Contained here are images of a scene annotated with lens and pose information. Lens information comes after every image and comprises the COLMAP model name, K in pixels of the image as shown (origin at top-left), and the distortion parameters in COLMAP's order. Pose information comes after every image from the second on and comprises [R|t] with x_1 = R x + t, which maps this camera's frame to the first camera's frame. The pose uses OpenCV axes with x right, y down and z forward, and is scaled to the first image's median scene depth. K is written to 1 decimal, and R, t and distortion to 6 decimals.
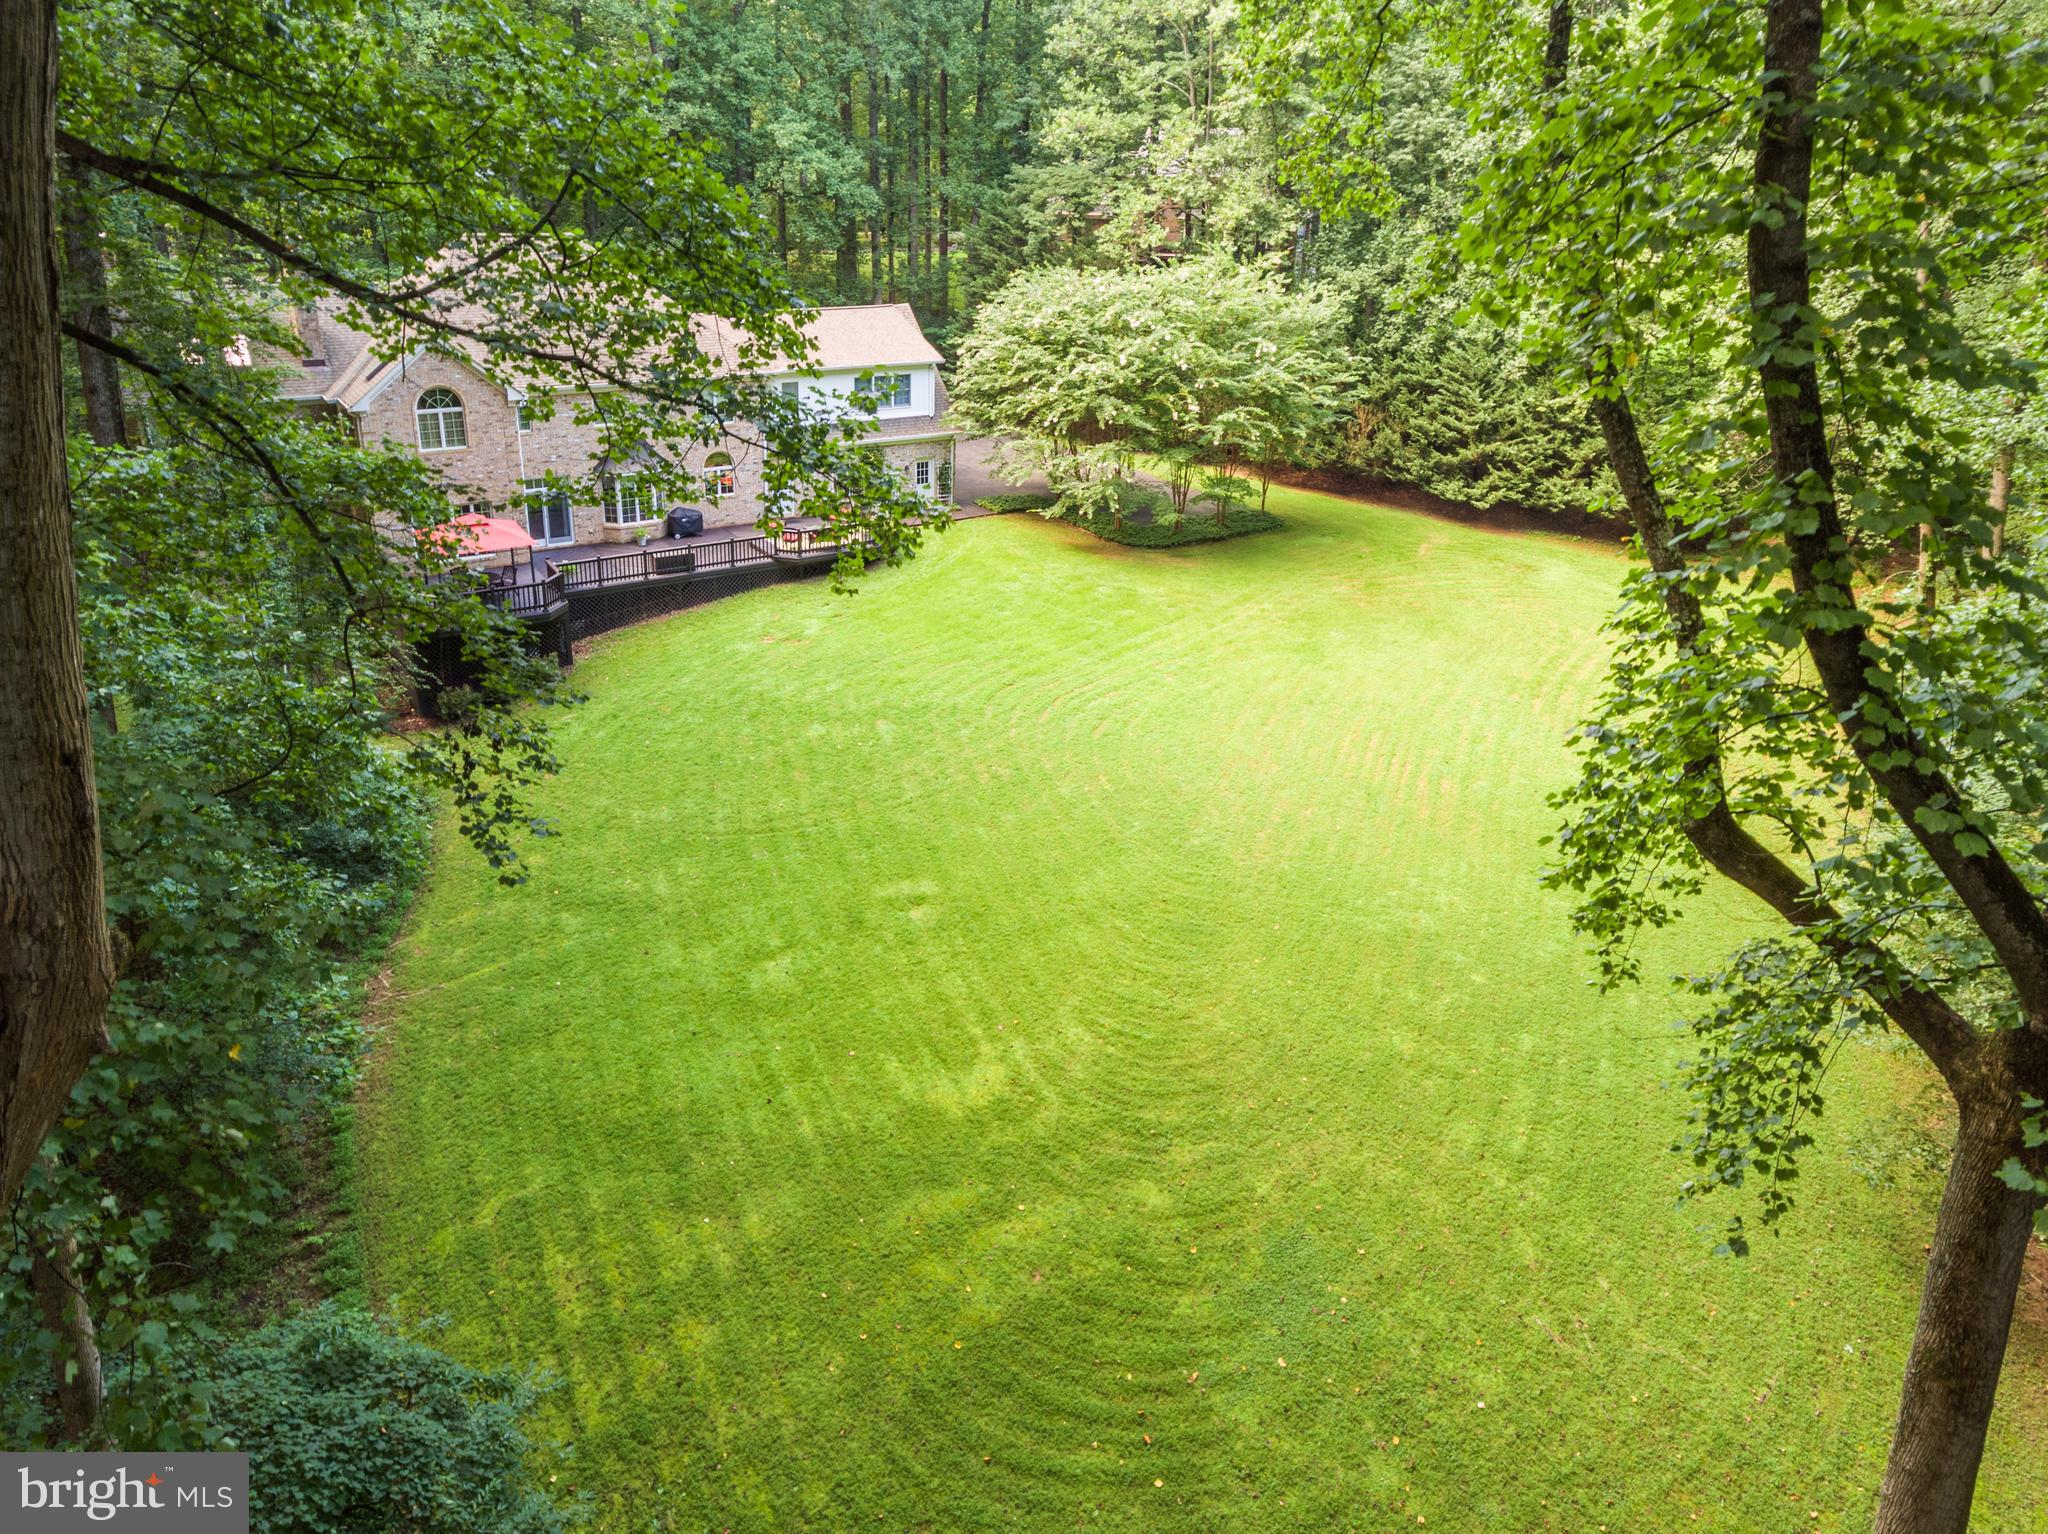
lens RADIAL K [[1294.0, 0, 973.3], [0, 1294.0, 662.9], [0, 0, 1]] dist [-0.001928, 0.000514]
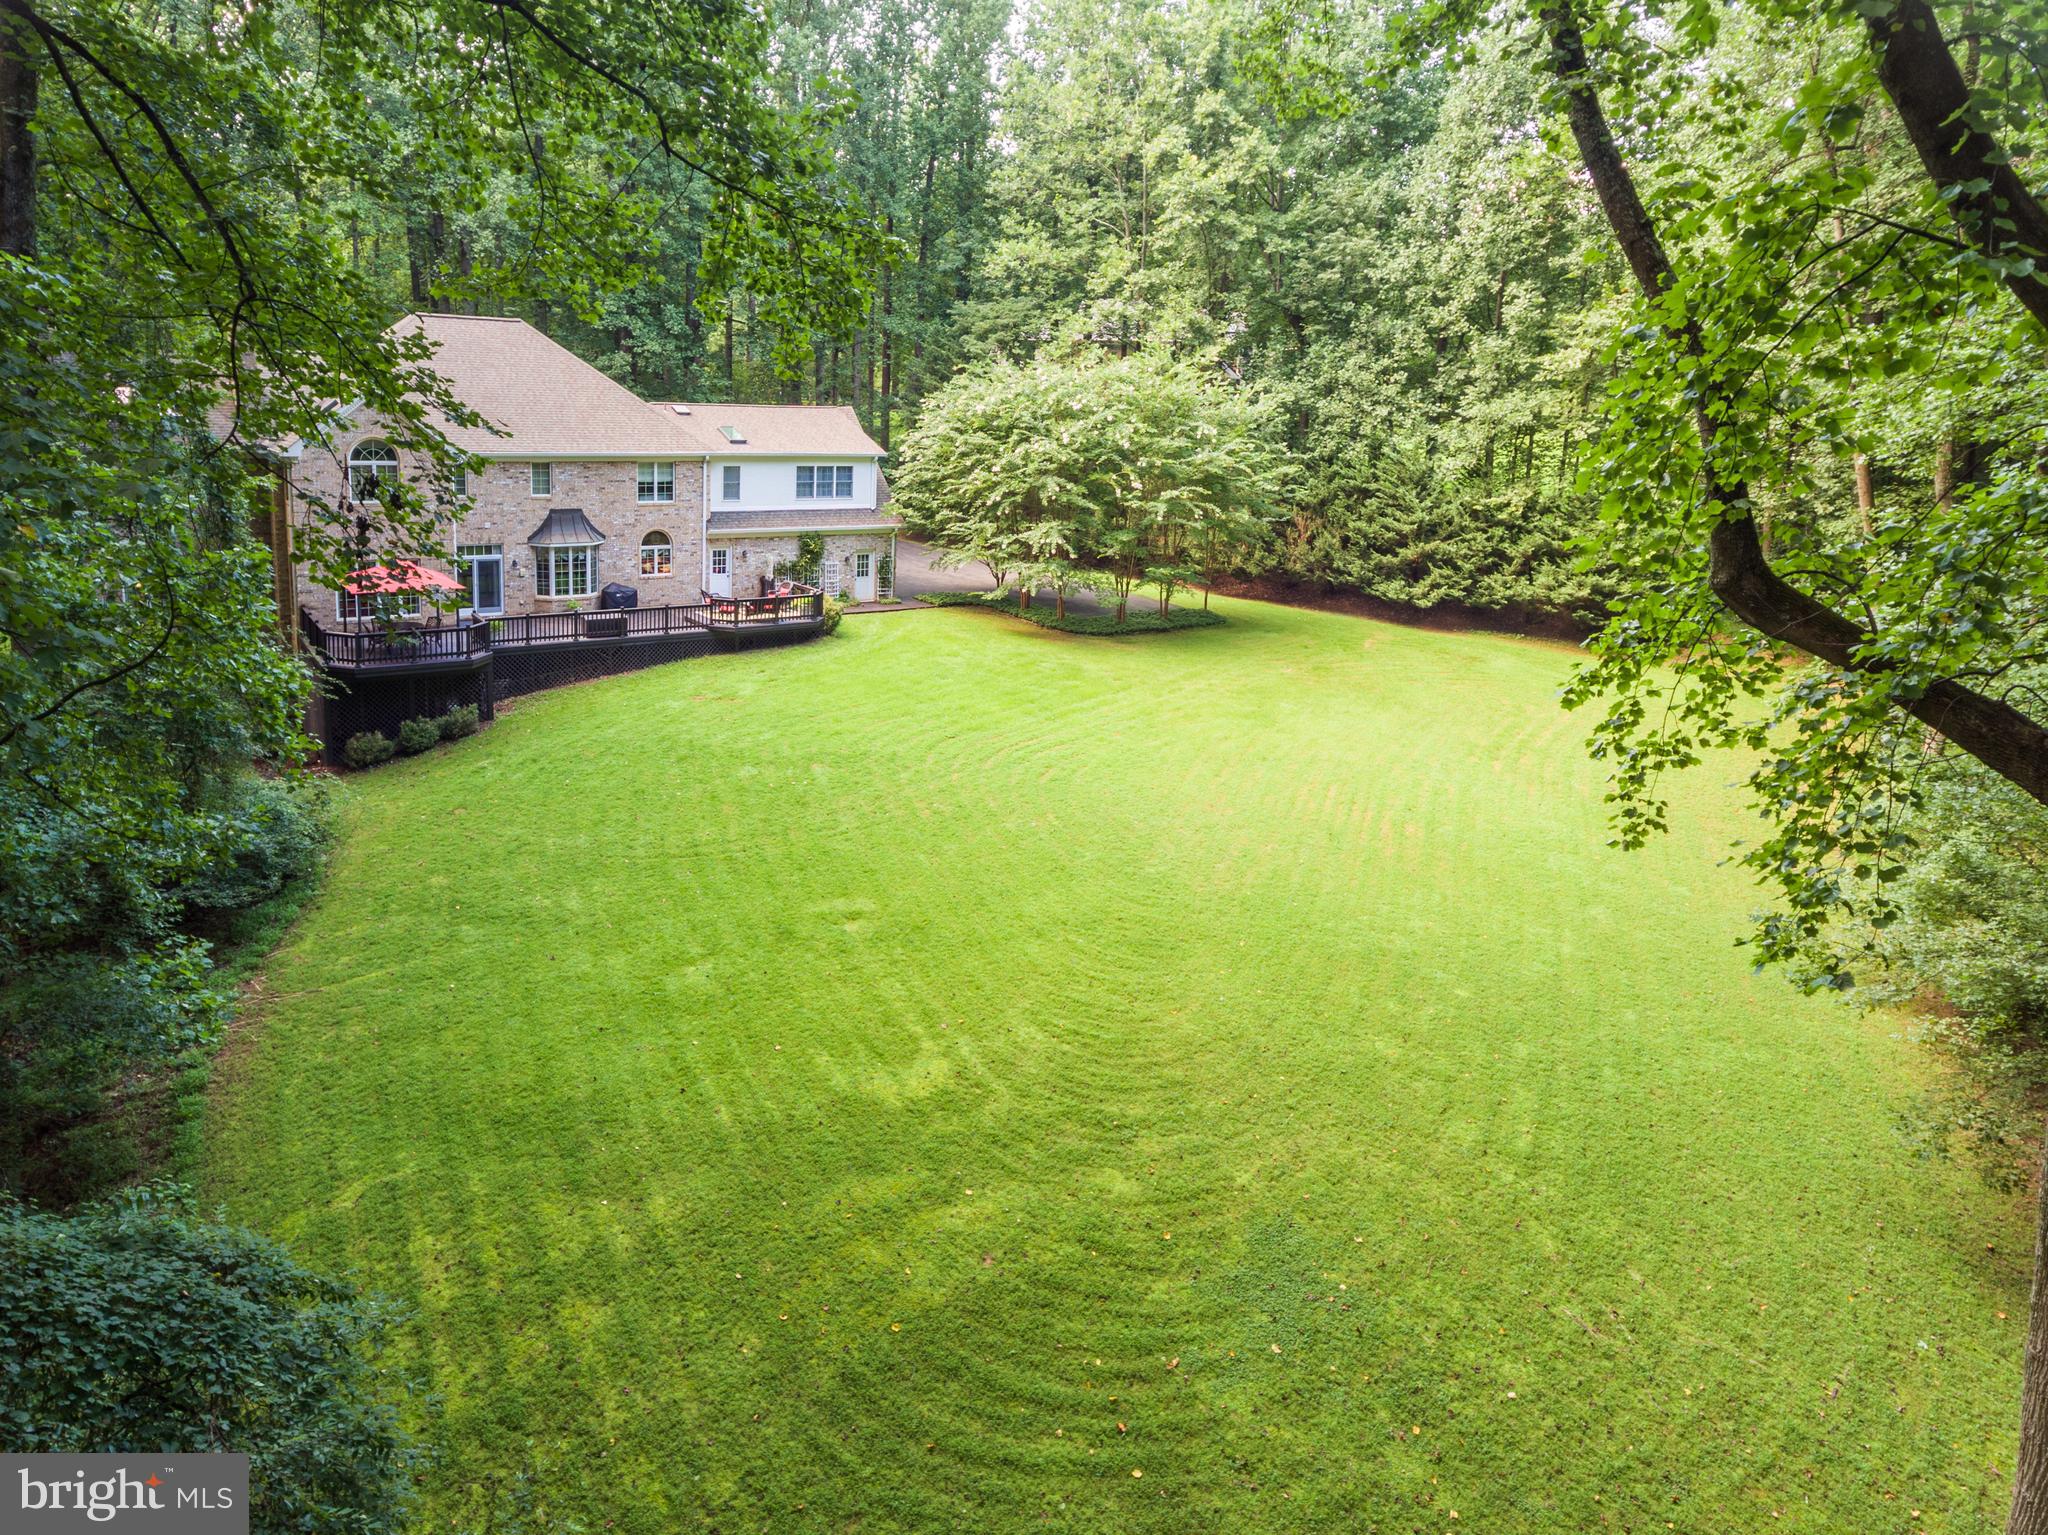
lens RADIAL K [[1294.0, 0, 942.3], [0, 1294.0, 656.3], [0, 0, 1]] dist [-0.001283, -0.000680]
pose [[0.999574, 0.013488, 0.025896, -0.006240], [-0.009124, 0.986783, -0.161792, 0.157989], [-0.027736, 0.161487, 0.986485, 0.063468]]
